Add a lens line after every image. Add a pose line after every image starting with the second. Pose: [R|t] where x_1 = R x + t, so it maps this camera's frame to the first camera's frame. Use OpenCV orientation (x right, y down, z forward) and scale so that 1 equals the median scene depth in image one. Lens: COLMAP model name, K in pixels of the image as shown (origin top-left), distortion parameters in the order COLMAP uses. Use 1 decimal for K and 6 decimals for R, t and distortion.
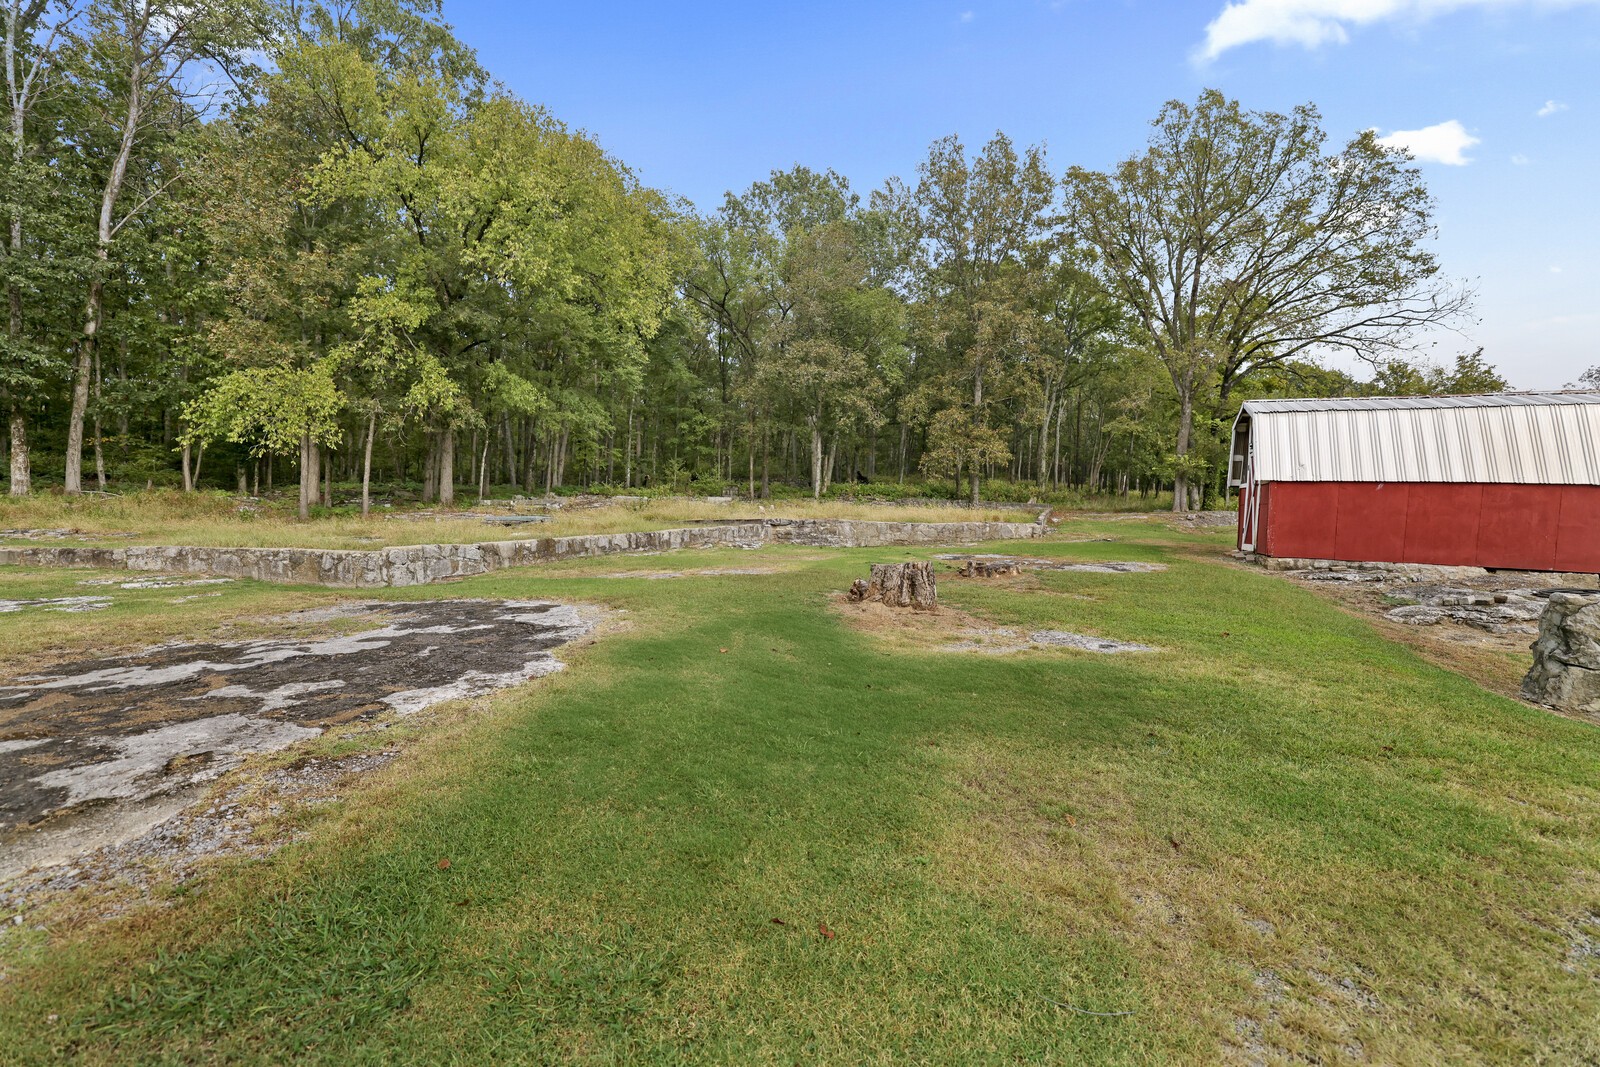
lens RADIAL K [[699.6, 0, 803.2], [0, 699.6, 536.0], [0, 0, 1]] dist [-0.048539, 0.018640]
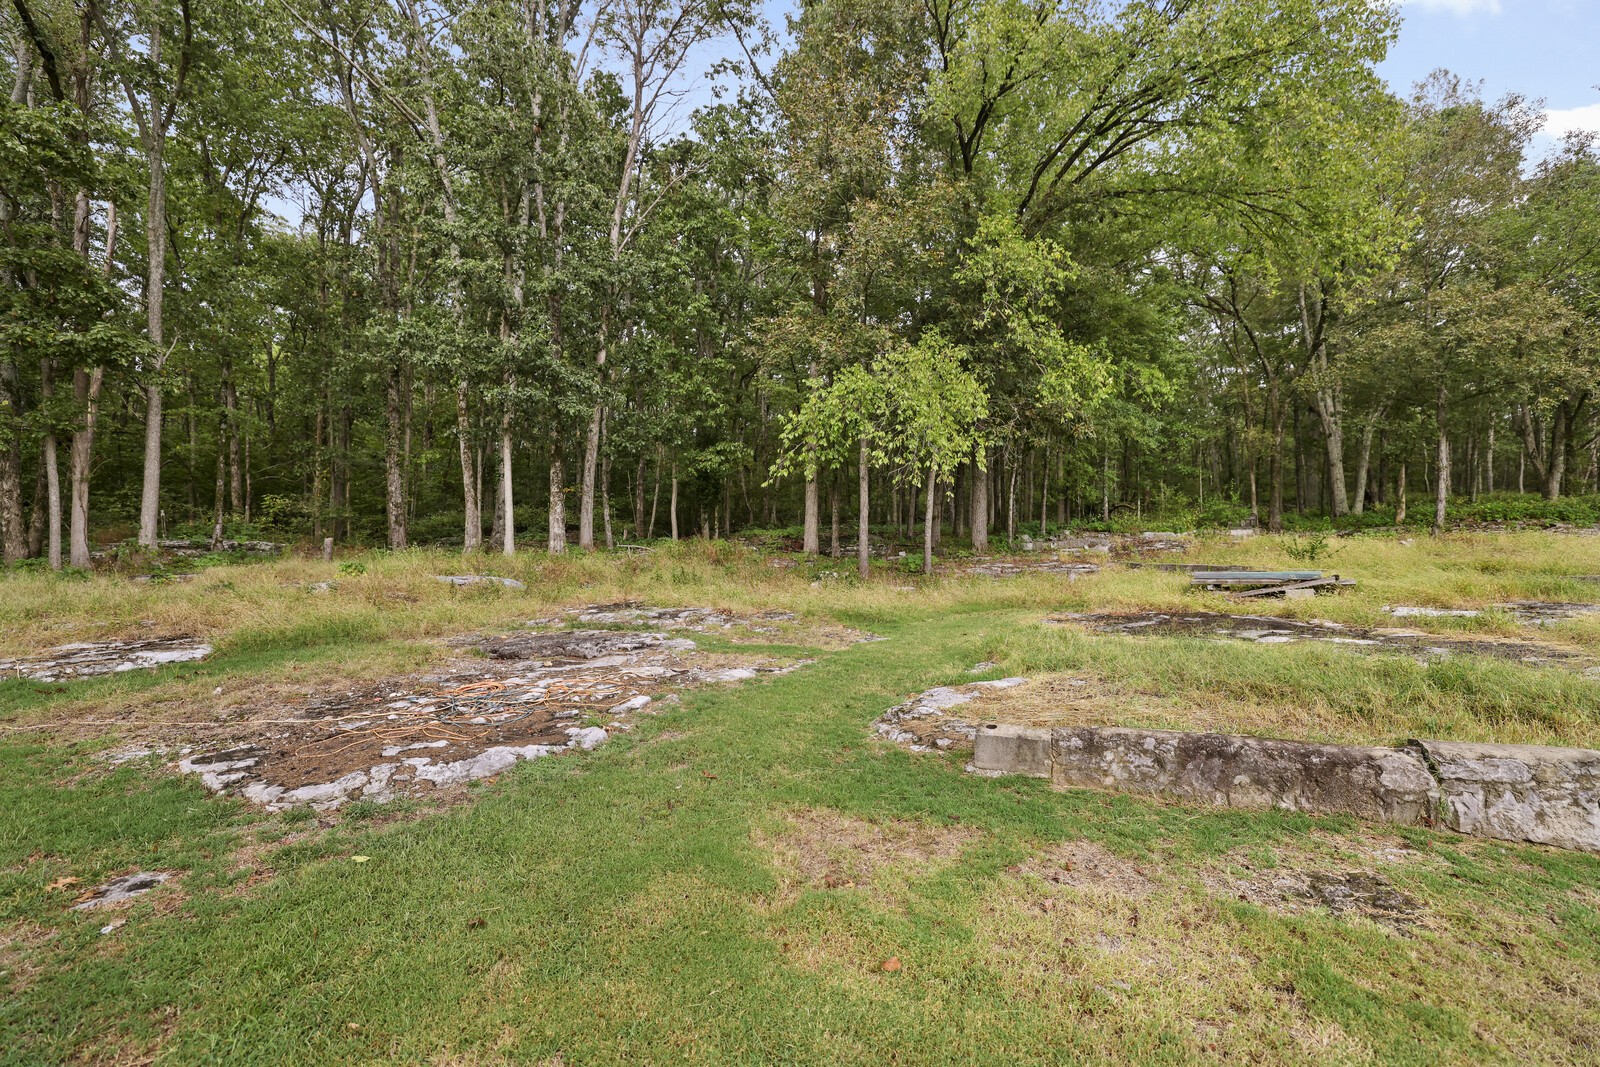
lens RADIAL K [[699.6, 0, 803.2], [0, 699.6, 536.0], [0, 0, 1]] dist [-0.048539, 0.018640]
pose [[0.923940, -0.028479, -0.381476, -0.586788], [0.009553, 0.998632, -0.051415, -0.032630], [0.382418, 0.043860, 0.922948, 0.322880]]
